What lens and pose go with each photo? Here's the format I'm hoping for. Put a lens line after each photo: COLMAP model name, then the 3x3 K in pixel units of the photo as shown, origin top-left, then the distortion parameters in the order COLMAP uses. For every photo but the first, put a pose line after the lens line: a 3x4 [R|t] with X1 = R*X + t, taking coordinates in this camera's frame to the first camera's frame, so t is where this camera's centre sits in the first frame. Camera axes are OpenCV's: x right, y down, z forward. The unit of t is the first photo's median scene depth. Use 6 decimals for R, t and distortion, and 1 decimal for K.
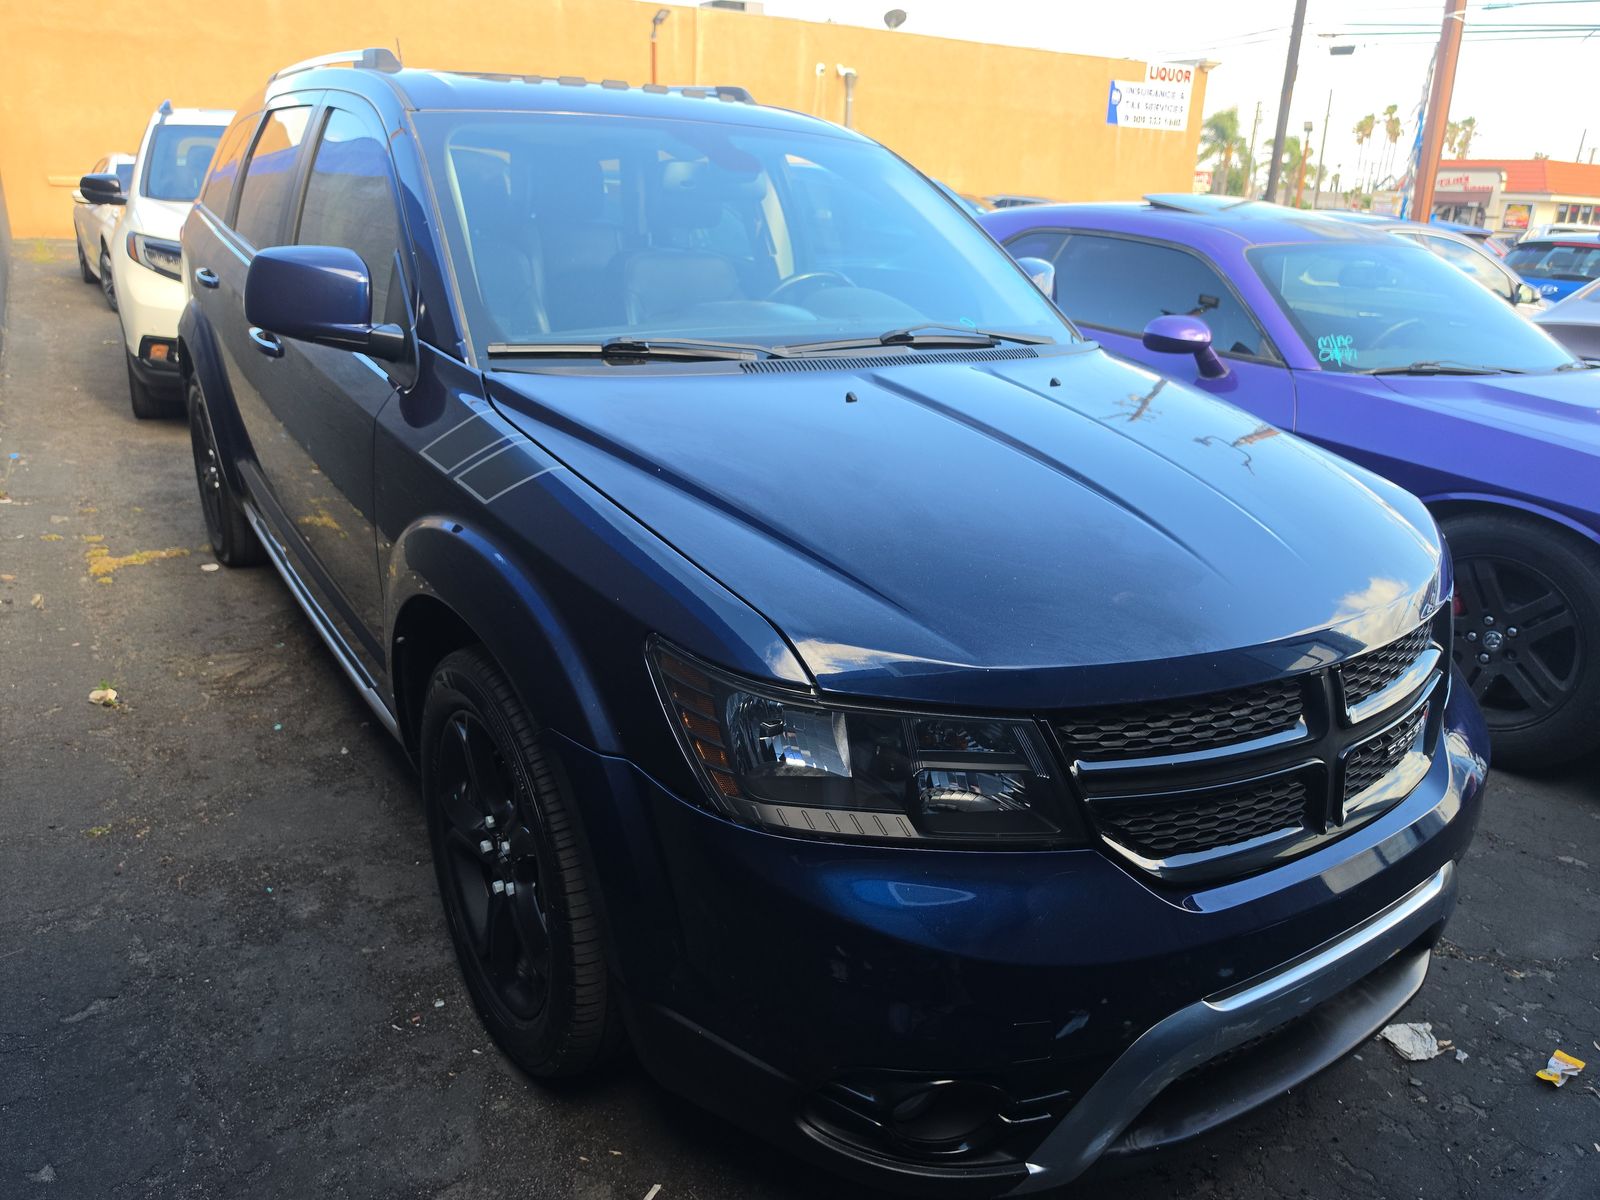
lens RADIAL K [[1140.1, 0, 800.0], [0, 1140.1, 600.0], [0, 0, 1]] dist [-0.015156, 0.001529]
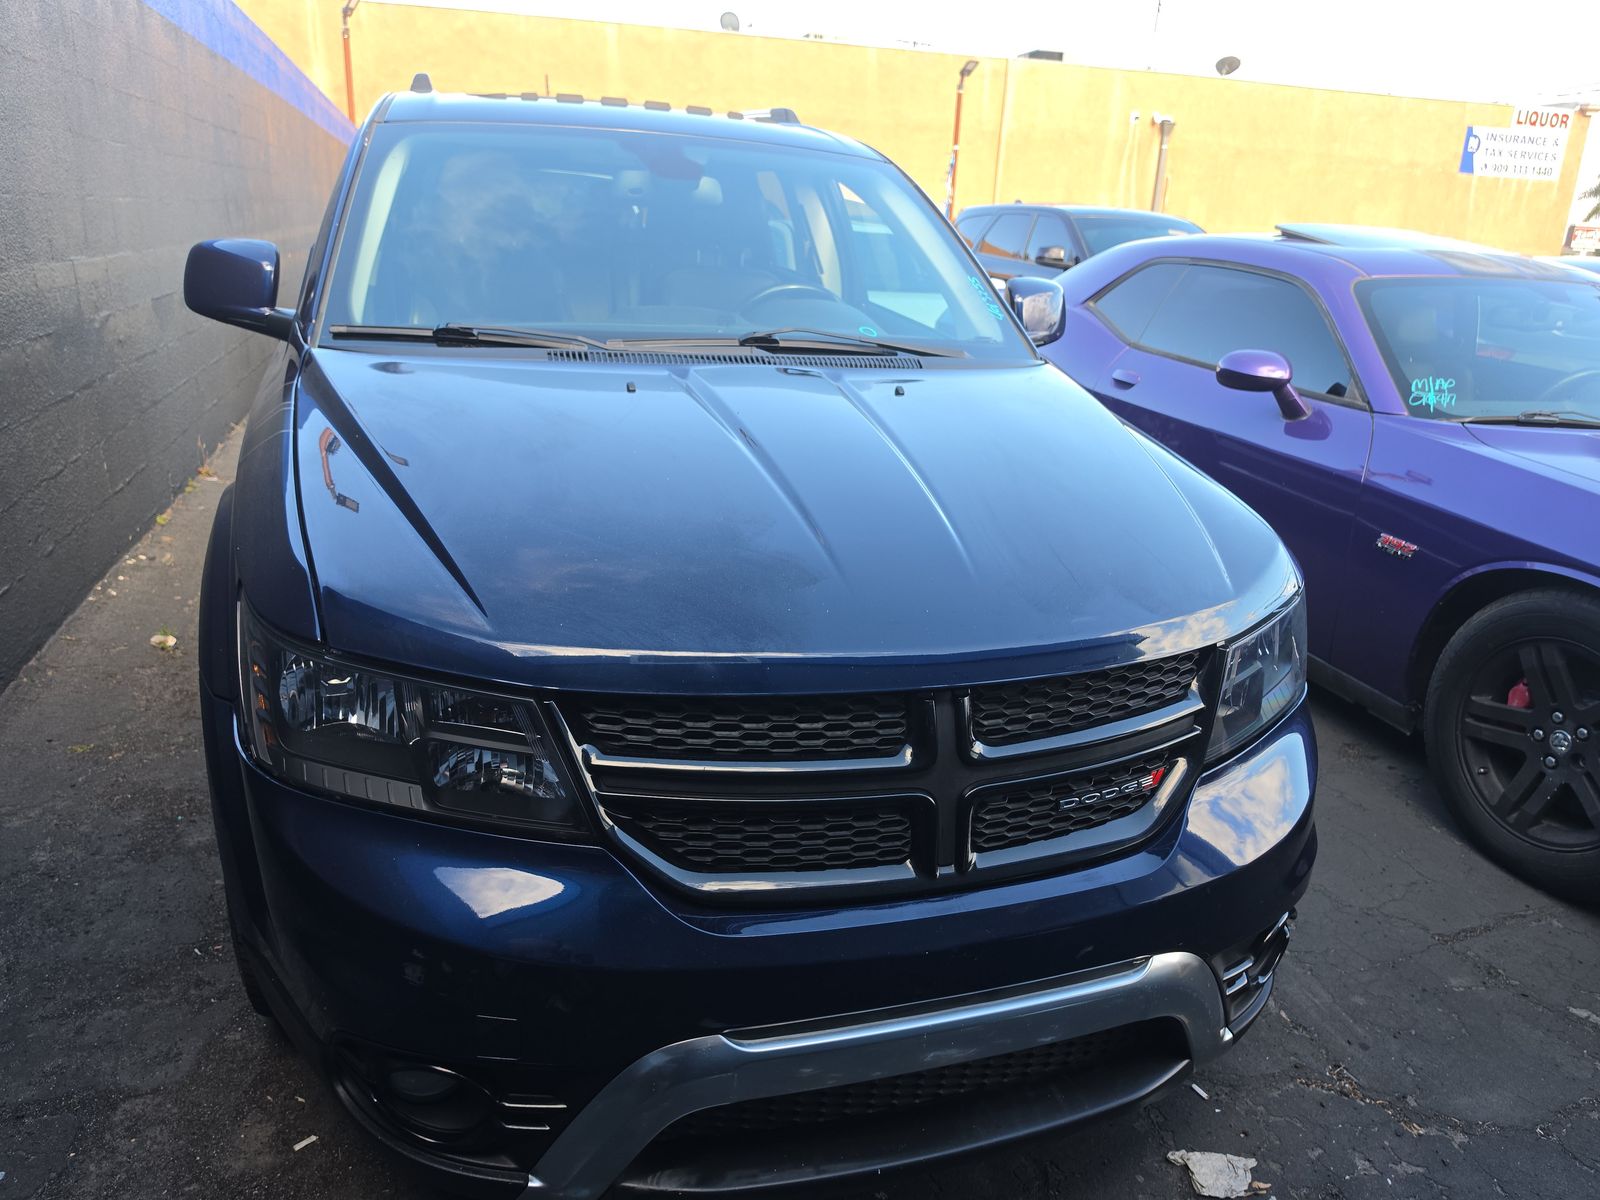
lens RADIAL K [[1137.1, 0, 800.0], [0, 1137.1, 600.0], [0, 0, 1]] dist [0.006166, -0.016807]
pose [[0.964181, 0.090370, -0.249376, 0.276280], [-0.100366, 0.994567, -0.027638, 0.011638], [0.245524, 0.051677, 0.968012, 0.052239]]
